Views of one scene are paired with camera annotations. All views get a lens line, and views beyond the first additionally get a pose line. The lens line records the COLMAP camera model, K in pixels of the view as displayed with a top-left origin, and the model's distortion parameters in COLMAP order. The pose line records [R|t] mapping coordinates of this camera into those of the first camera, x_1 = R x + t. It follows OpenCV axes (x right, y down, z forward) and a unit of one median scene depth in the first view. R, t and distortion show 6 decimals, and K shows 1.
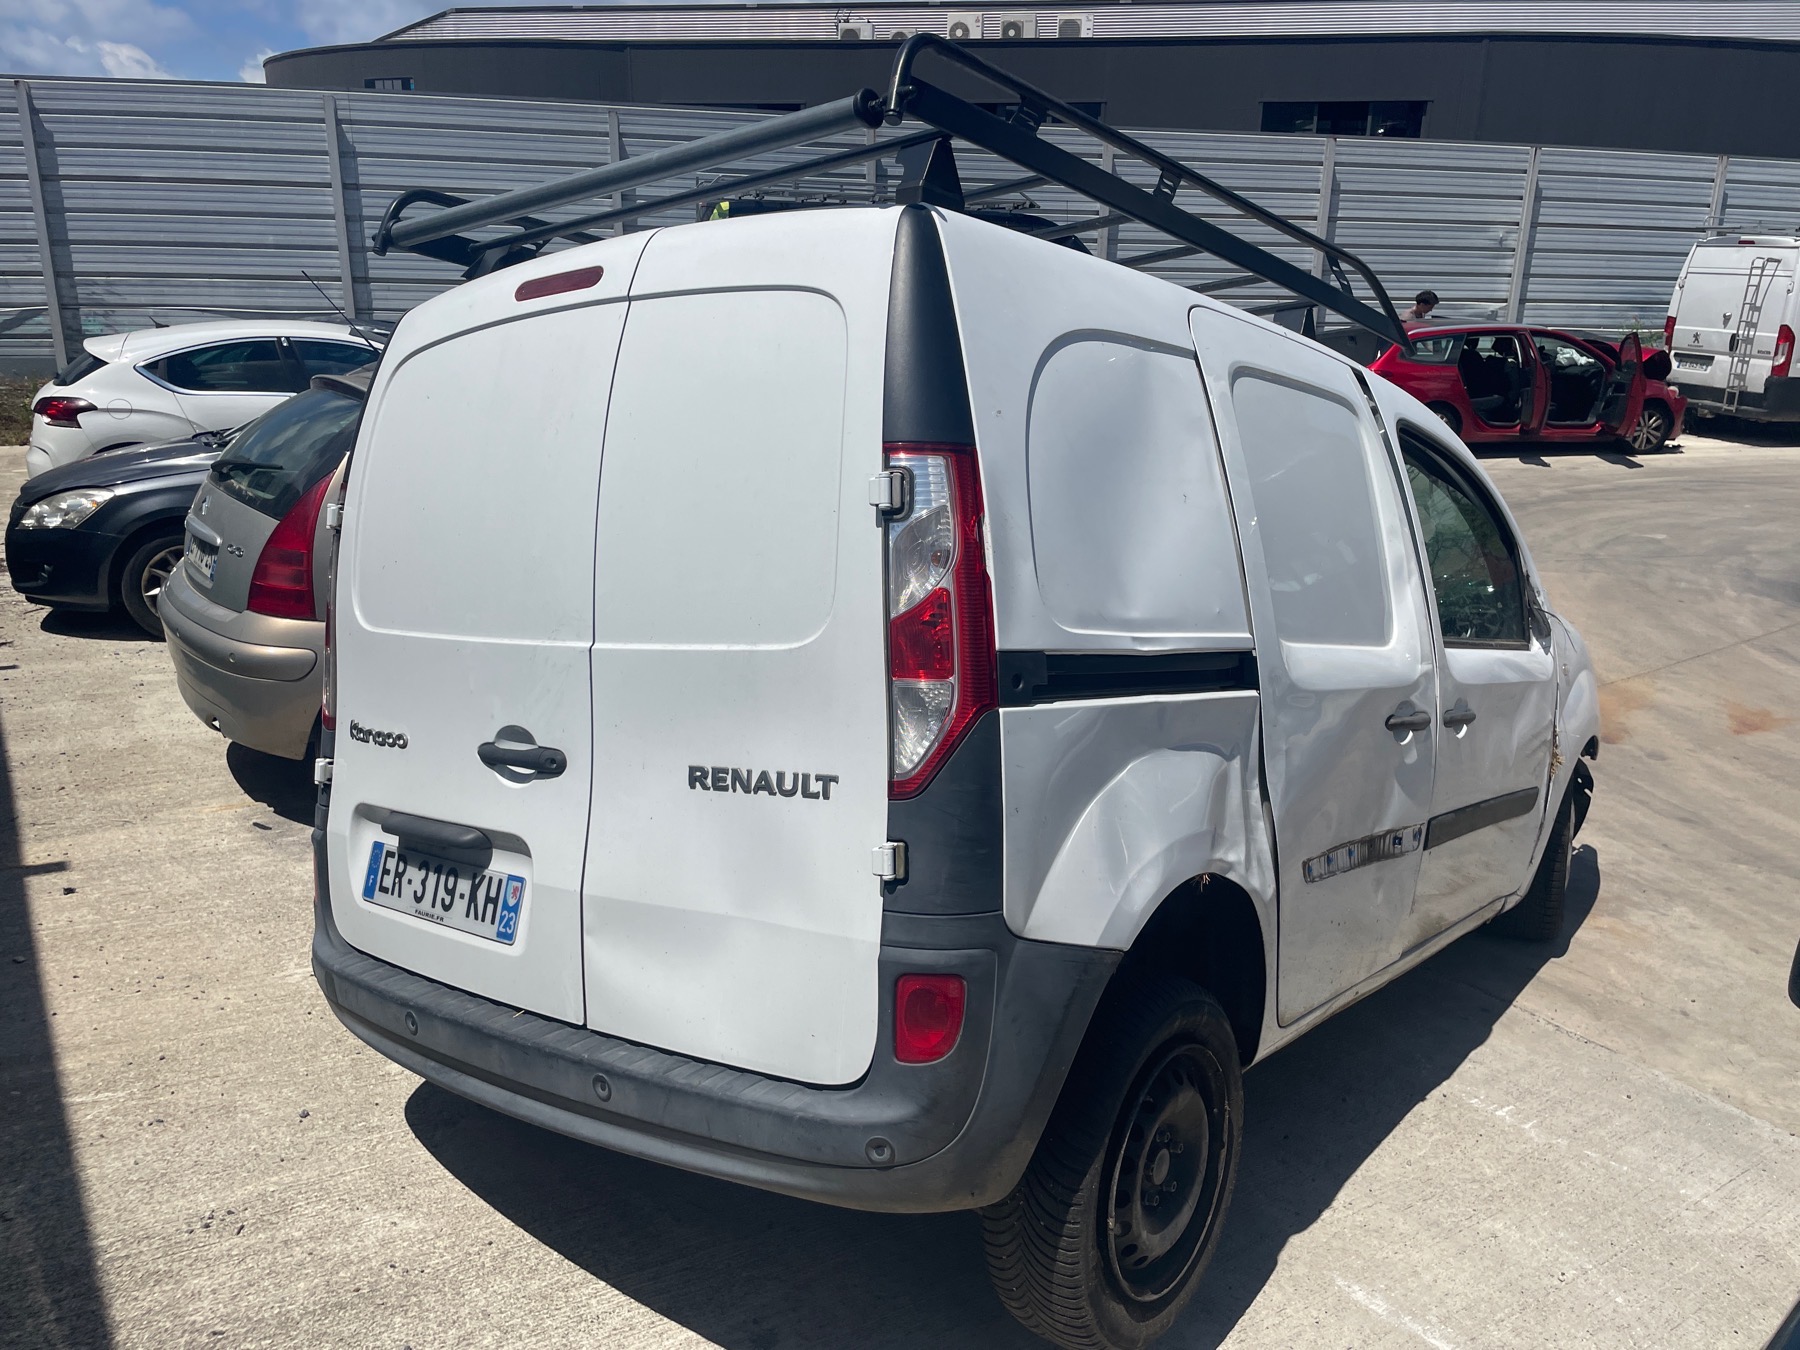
lens RADIAL K [[1364.0, 0, 905.8], [0, 1364.0, 679.4], [0, 0, 1]] dist [0.073867, -0.090114]
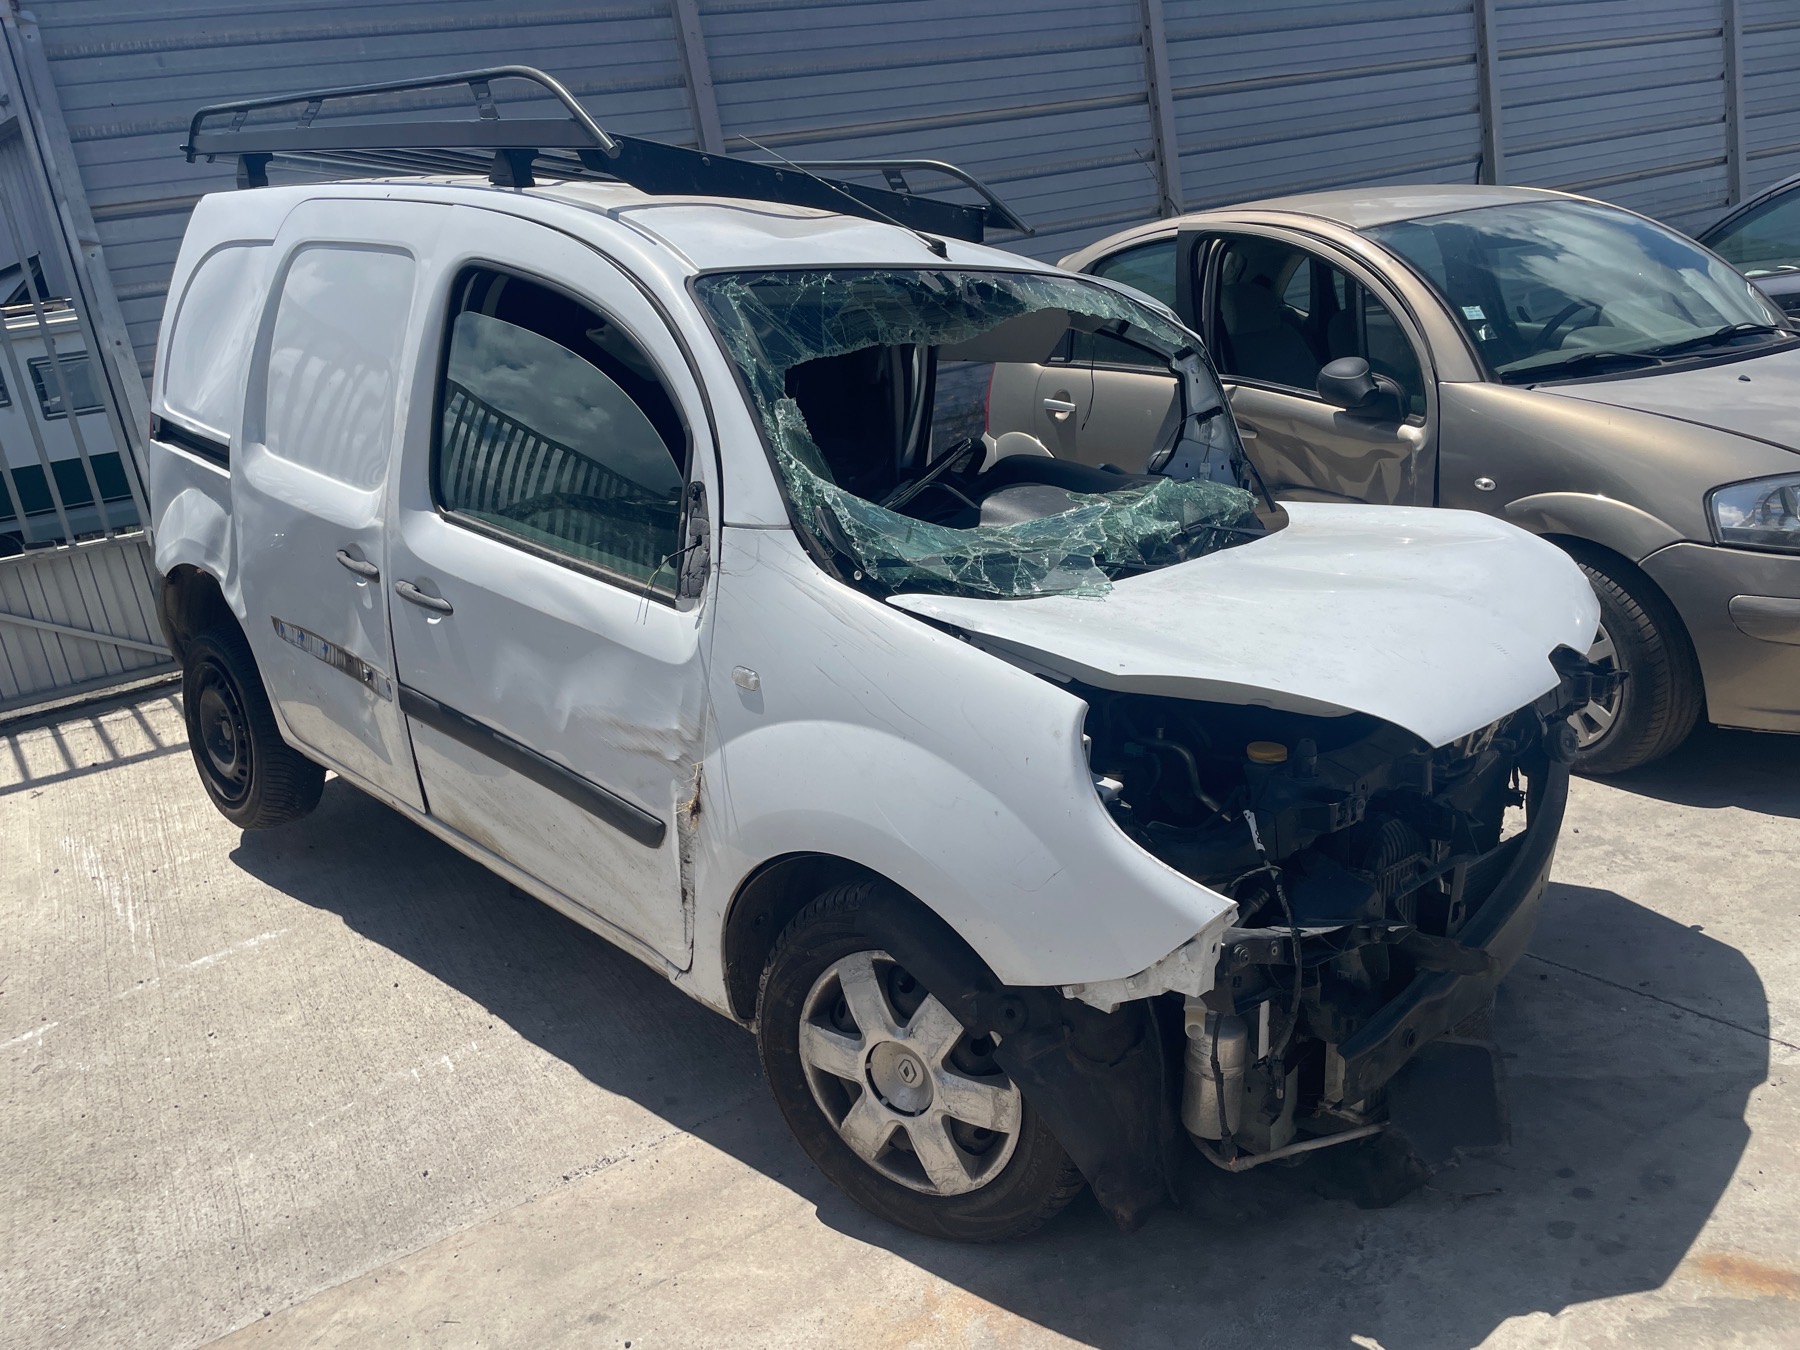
lens RADIAL K [[1364.0, 0, 881.9], [0, 1364.0, 683.5], [0, 0, 1]] dist [0.073867, -0.090114]
pose [[-0.112960, 0.250209, -0.961580, 1.400370], [-0.127925, 0.956057, 0.263799, -0.218710], [0.985330, 0.152809, -0.075989, 1.540470]]
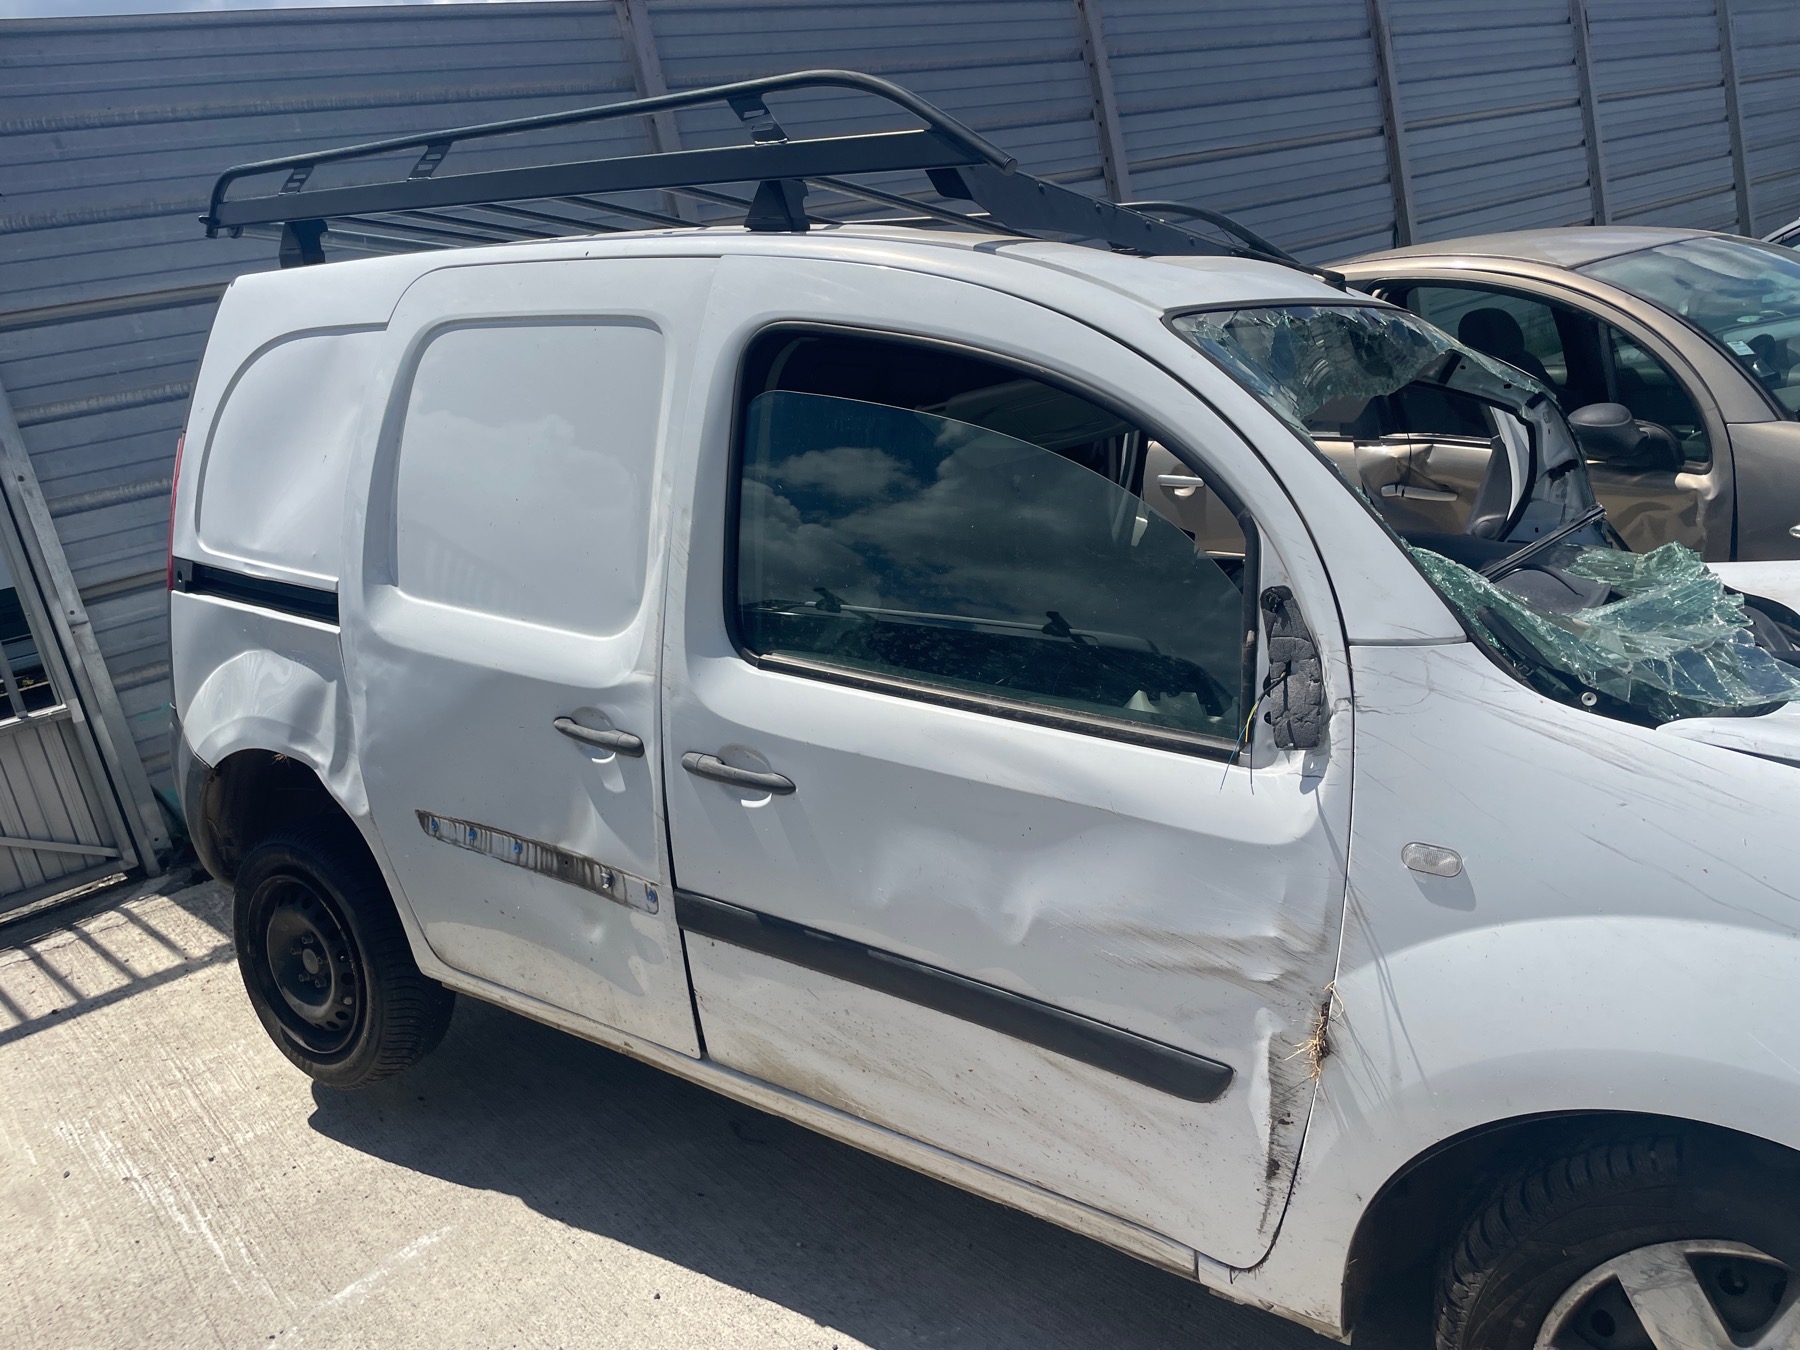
lens RADIAL K [[1364.0, 0, 907.6], [0, 1364.0, 684.3], [0, 0, 1]] dist [0.073867, -0.090114]
pose [[0.055219, 0.187040, -0.980799, 1.174137], [-0.076722, 0.980188, 0.182604, -0.159124], [0.995522, 0.065166, 0.068475, 1.160448]]
